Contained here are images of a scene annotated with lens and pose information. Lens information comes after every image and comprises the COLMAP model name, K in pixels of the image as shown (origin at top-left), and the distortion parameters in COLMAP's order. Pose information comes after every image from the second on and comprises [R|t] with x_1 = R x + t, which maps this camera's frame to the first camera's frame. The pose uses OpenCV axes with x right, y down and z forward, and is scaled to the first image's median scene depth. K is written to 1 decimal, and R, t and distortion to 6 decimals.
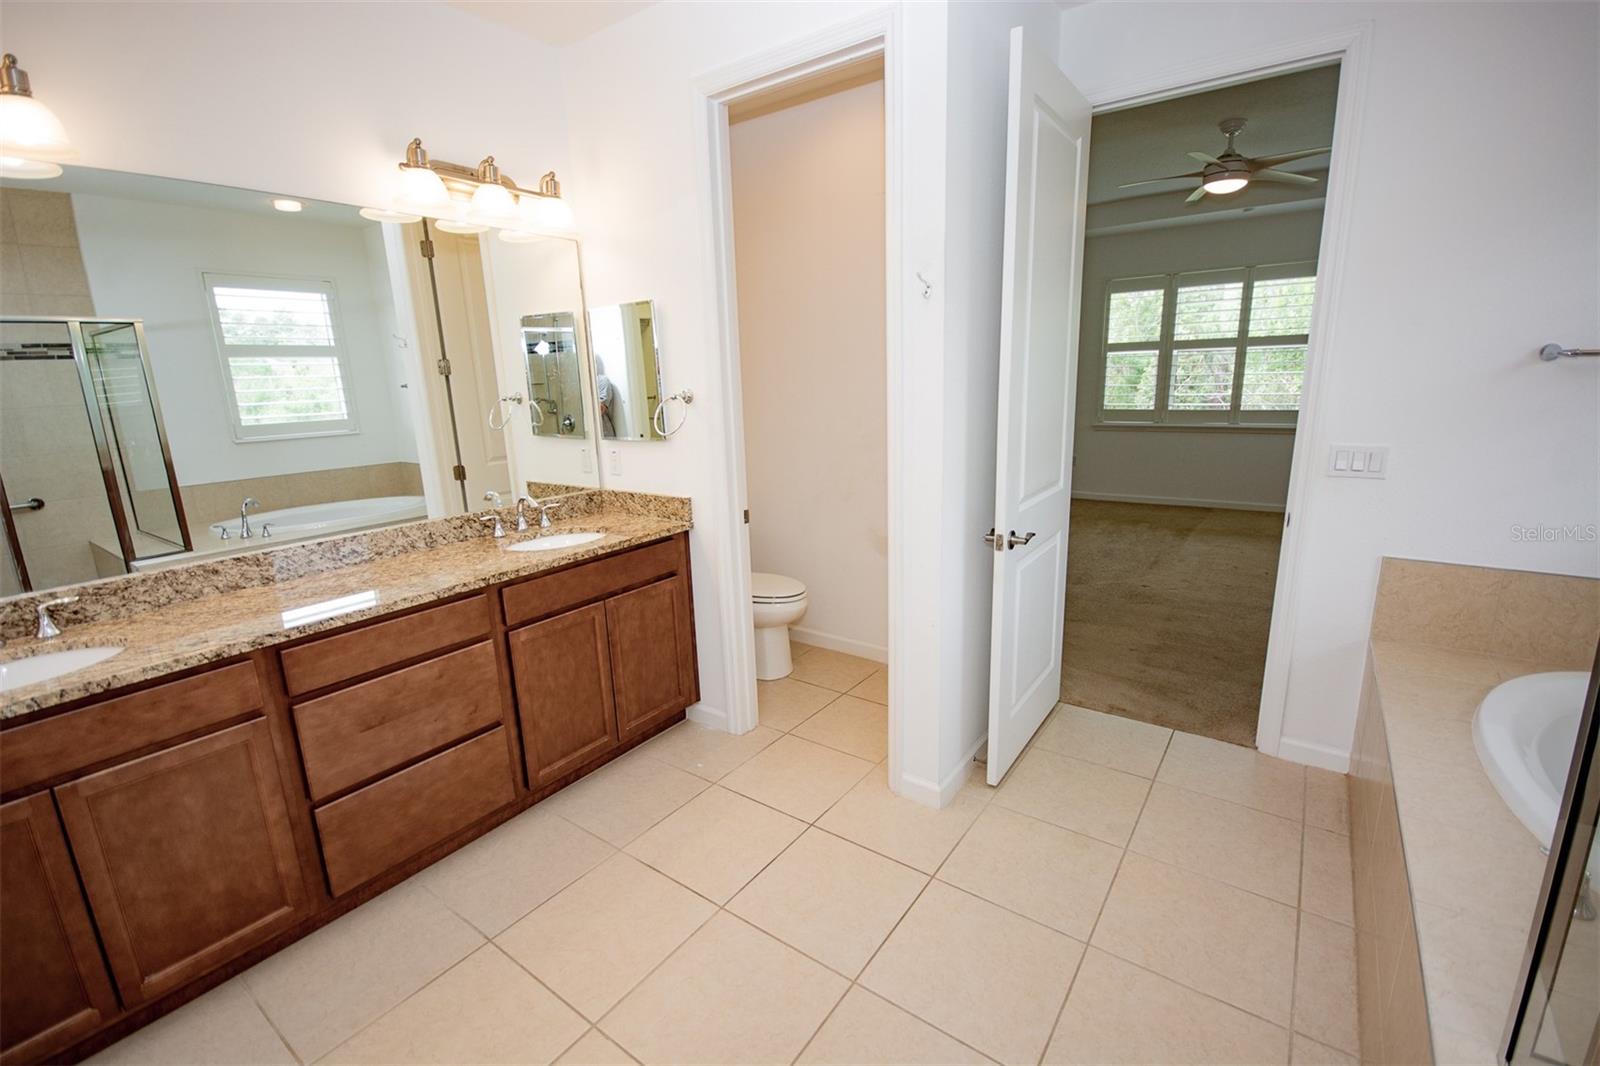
lens RADIAL K [[699.1, 0, 806.5], [0, 699.1, 533.2], [0, 0, 1]] dist [0.012652, -0.014066]
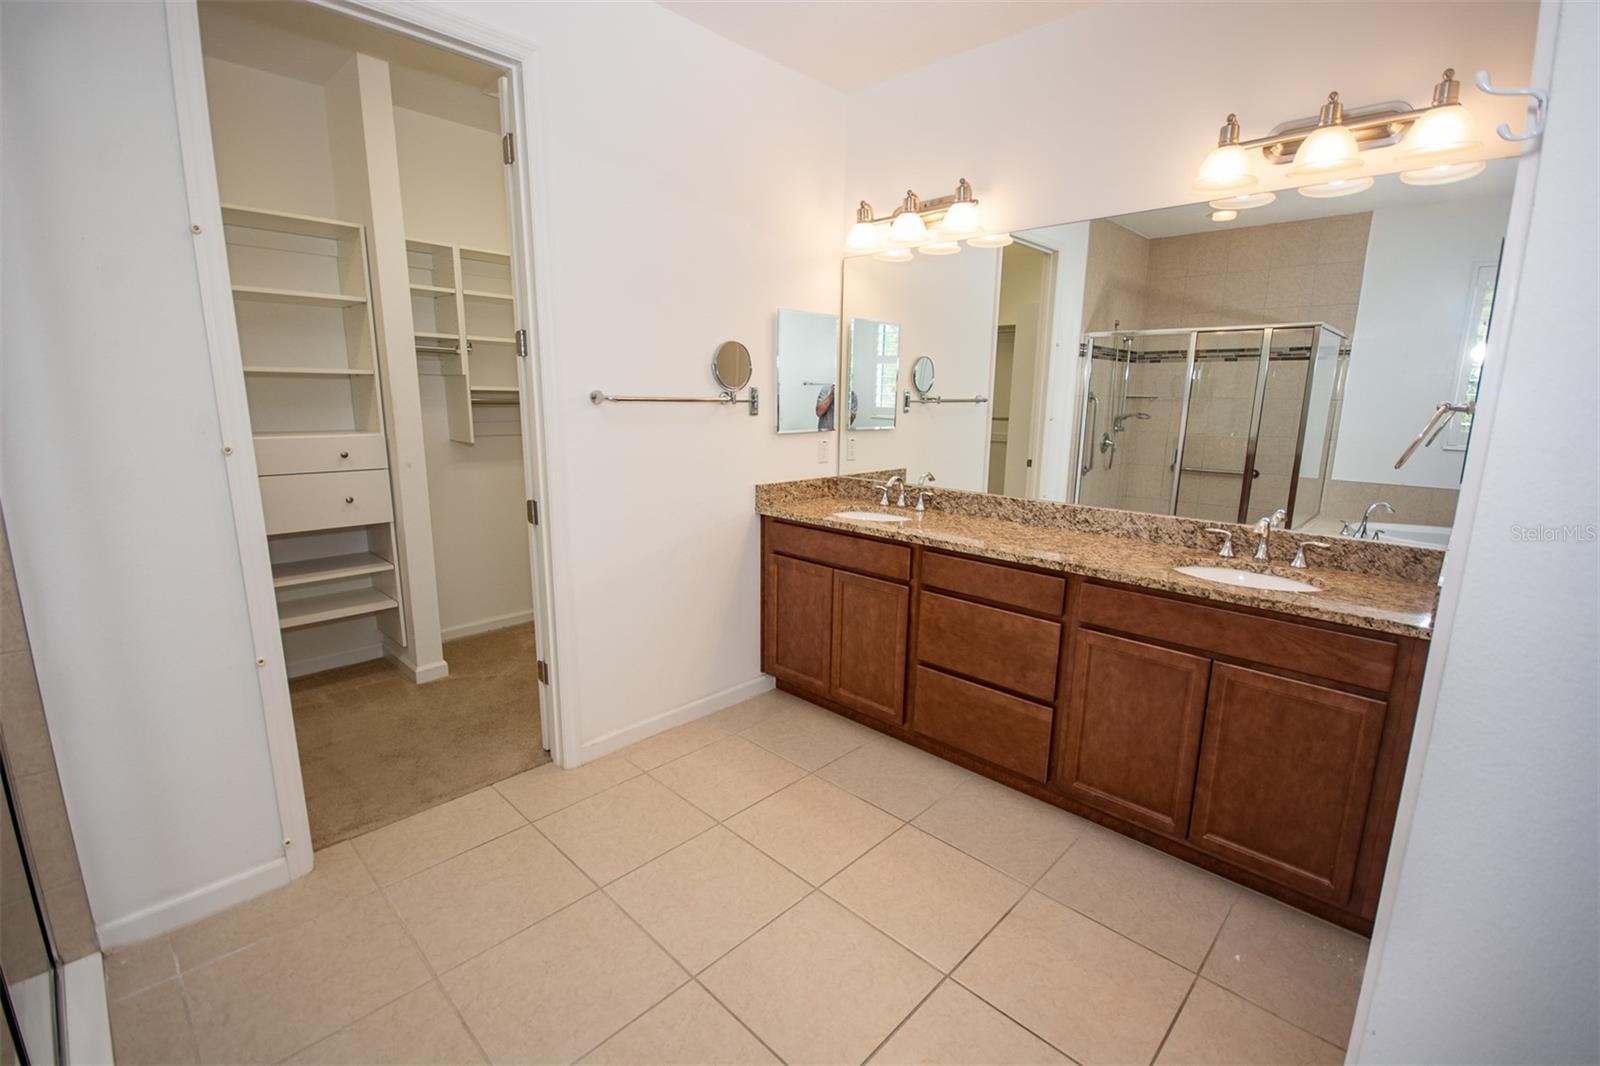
lens RADIAL K [[699.2, 0, 807.3], [0, 699.2, 533.1], [0, 0, 1]] dist [0.012412, -0.012997]
pose [[-0.135108, 0.224216, -0.965129, 0.565109], [-0.233814, 0.939336, 0.250955, -0.145538], [0.962848, 0.259567, -0.074487, 0.689754]]
